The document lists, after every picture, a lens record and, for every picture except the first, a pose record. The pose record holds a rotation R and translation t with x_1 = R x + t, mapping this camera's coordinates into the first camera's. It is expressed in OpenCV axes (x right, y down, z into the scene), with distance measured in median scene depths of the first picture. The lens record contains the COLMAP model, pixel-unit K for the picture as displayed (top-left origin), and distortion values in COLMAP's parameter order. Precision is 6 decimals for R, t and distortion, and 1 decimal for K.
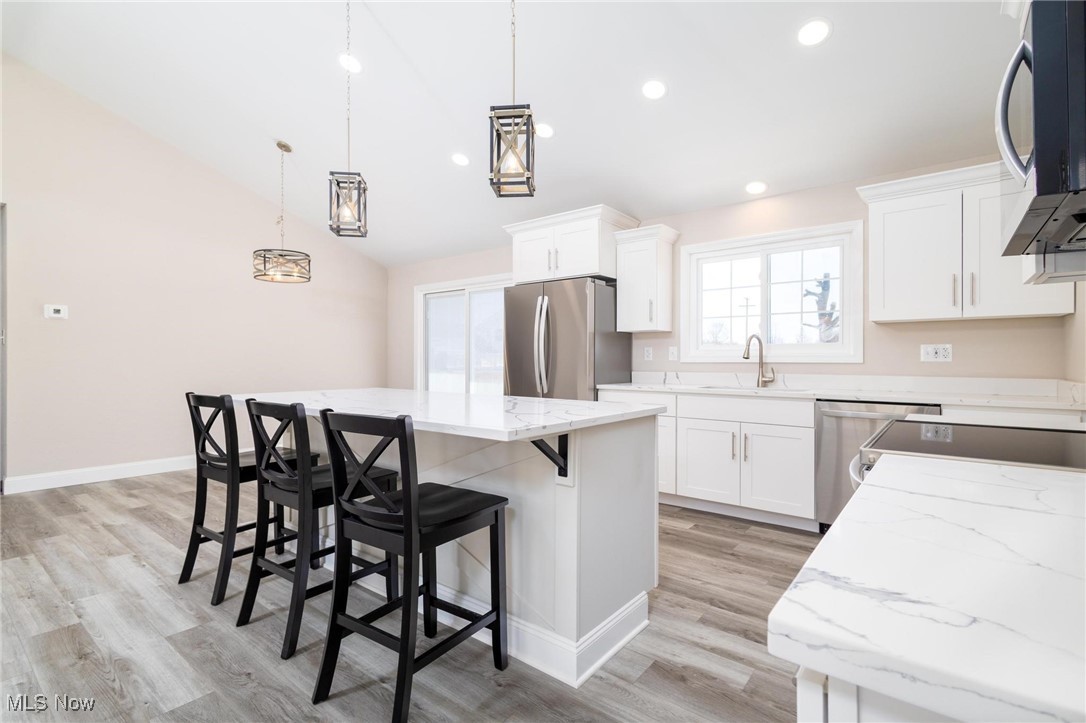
lens RADIAL K [[504.5, 0, 538.7], [0, 504.5, 357.3], [0, 0, 1]] dist [0.002657, -0.001208]
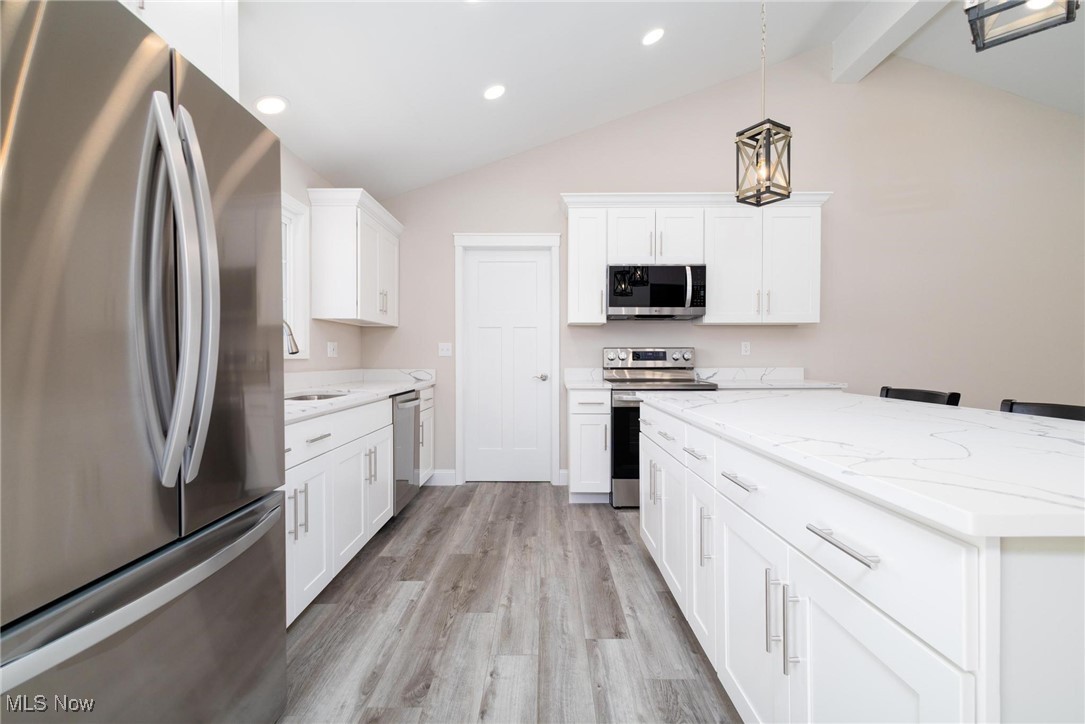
lens RADIAL K [[504.1, 0, 538.2], [0, 504.1, 357.9], [0, 0, 1]] dist [0.002657, -0.001208]
pose [[-0.617425, -0.005441, 0.786611, -0.444563], [-0.005826, 0.999980, 0.002345, 0.005511], [-0.786608, -0.003135, -0.617444, 1.489294]]
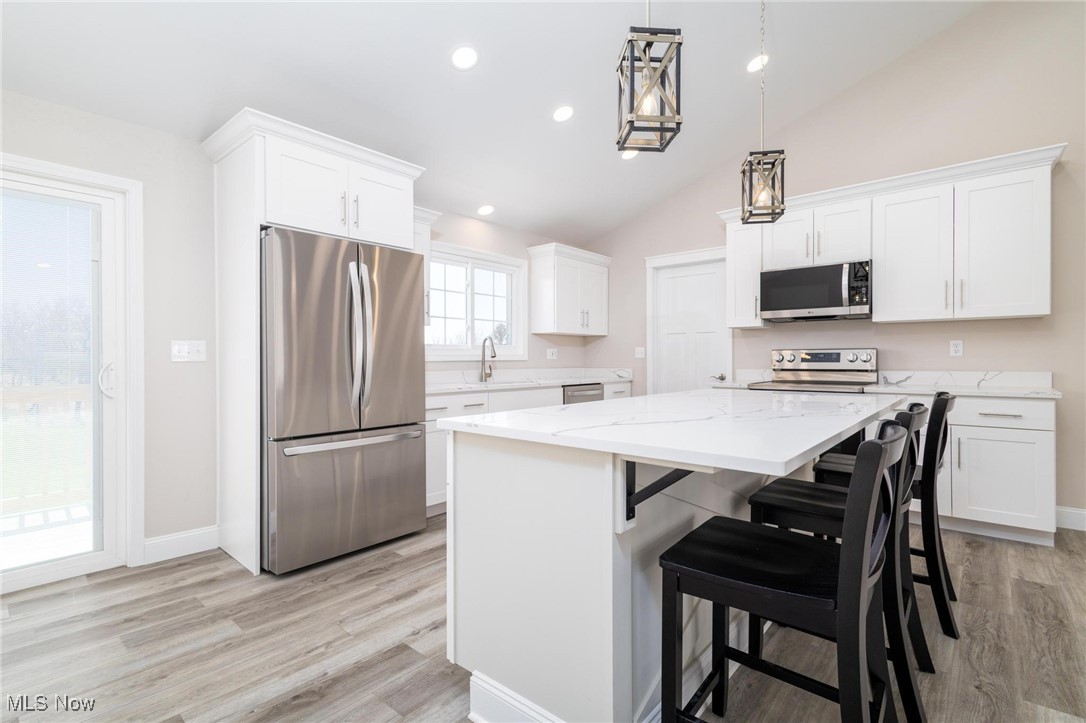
lens RADIAL K [[504.5, 0, 538.7], [0, 504.5, 357.3], [0, 0, 1]] dist [0.002657, -0.001208]
pose [[0.046962, -0.001373, 0.998896, -0.945553], [-0.002086, 0.999997, 0.001473, 0.000832], [-0.998895, -0.002153, 0.046959, 1.077612]]
